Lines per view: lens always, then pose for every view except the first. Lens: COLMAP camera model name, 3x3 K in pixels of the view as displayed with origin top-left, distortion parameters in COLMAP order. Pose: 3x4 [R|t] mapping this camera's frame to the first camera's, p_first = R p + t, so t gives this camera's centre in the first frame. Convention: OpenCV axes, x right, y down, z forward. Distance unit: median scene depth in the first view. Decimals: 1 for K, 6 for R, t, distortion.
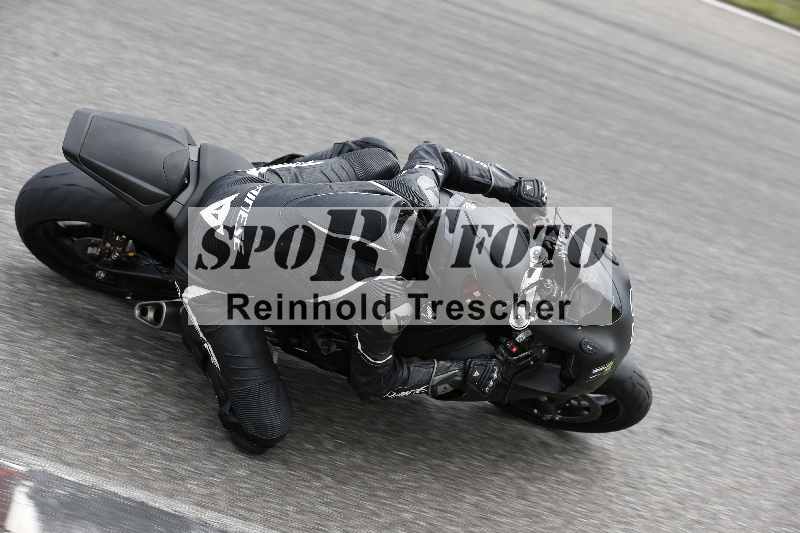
lens RADIAL K [[2181.9, 0, 400.0], [0, 2181.9, 266.5], [0, 0, 1]] dist [-0.590254, -0.297559]
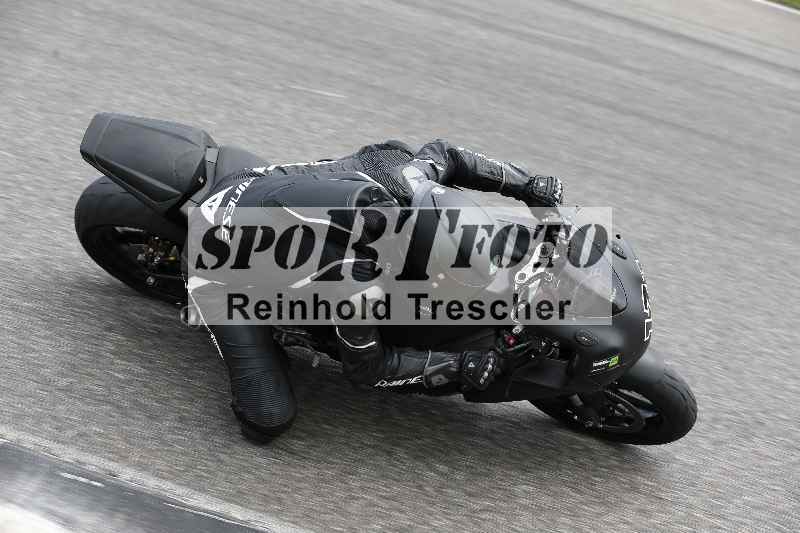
lens RADIAL K [[2181.9, 0, 400.0], [0, 2181.9, 266.5], [0, 0, 1]] dist [-0.590254, -0.297559]
pose [[0.967152, -0.013023, -0.253866, 0.257764], [-0.007666, 0.996738, -0.080336, 0.084766], [0.254084, 0.079643, 0.963897, 0.023319]]
